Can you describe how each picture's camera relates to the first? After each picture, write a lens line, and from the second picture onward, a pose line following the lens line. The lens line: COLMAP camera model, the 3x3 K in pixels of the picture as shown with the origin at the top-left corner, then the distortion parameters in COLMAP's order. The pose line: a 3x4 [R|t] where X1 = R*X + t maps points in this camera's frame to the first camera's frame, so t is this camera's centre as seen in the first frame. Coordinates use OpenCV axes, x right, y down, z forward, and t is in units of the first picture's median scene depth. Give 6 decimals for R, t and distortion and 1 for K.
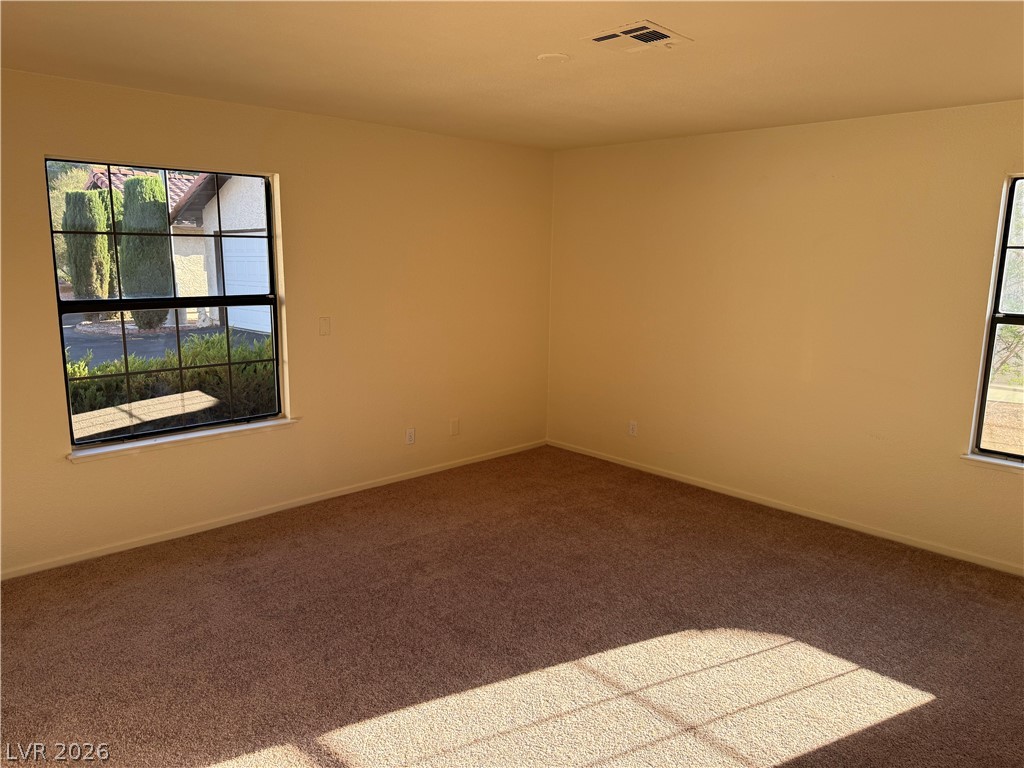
lens RADIAL K [[727.6, 0, 512.7], [0, 727.6, 388.1], [0, 0, 1]] dist [0.060642, -0.088102]
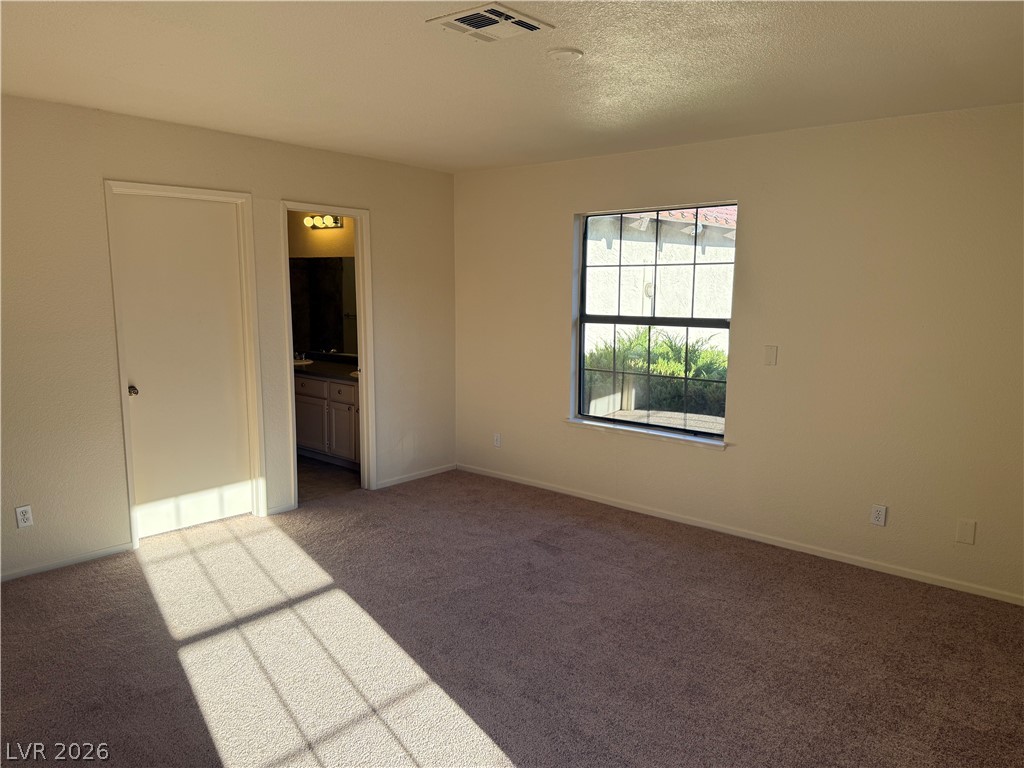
lens RADIAL K [[727.6, 0, 512.7], [0, 727.6, 388.1], [0, 0, 1]] dist [0.060642, -0.088102]
pose [[0.086618, 0.138395, -0.986582, 0.671574], [-0.181456, 0.975930, 0.120970, -0.103397], [0.979577, 0.168543, 0.109646, 0.609396]]
